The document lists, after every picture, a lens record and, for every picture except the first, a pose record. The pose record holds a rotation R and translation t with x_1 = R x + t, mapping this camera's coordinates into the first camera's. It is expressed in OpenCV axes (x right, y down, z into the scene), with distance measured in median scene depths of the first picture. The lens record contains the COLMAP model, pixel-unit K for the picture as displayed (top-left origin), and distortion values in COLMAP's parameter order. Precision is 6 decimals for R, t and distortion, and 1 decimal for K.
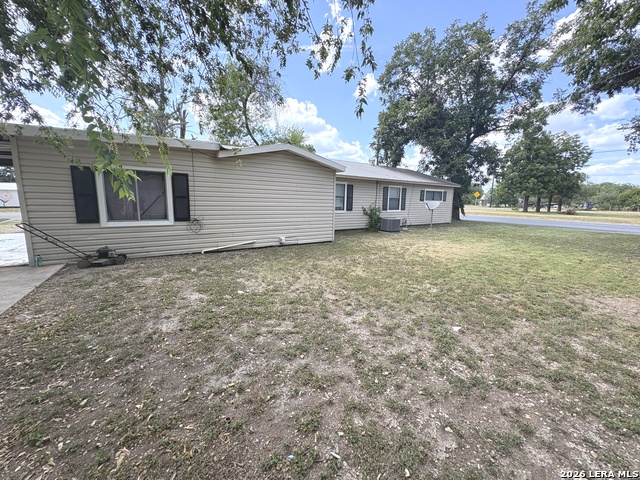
lens RADIAL K [[254.8, 0, 321.3], [0, 254.8, 241.1], [0, 0, 1]] dist [0.000476, -0.000247]
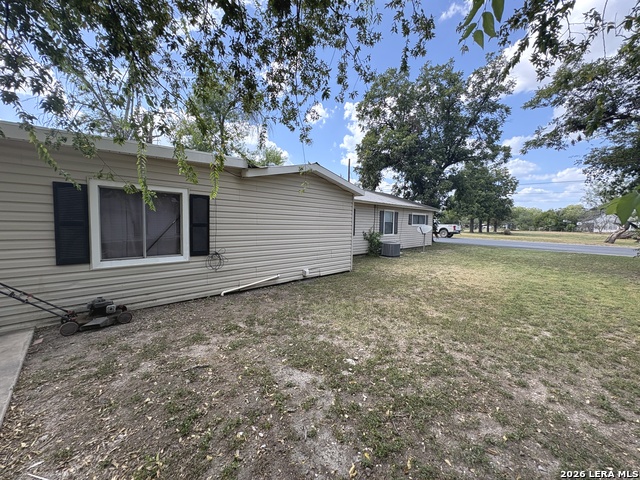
lens RADIAL K [[254.8, 0, 318.2], [0, 254.8, 240.2], [0, 0, 1]] dist [0.000476, -0.000247]
pose [[0.983713, -0.012333, 0.179320, -0.330054], [0.027382, 0.996282, -0.081689, -0.052452], [-0.177646, 0.085269, 0.980393, 0.174709]]
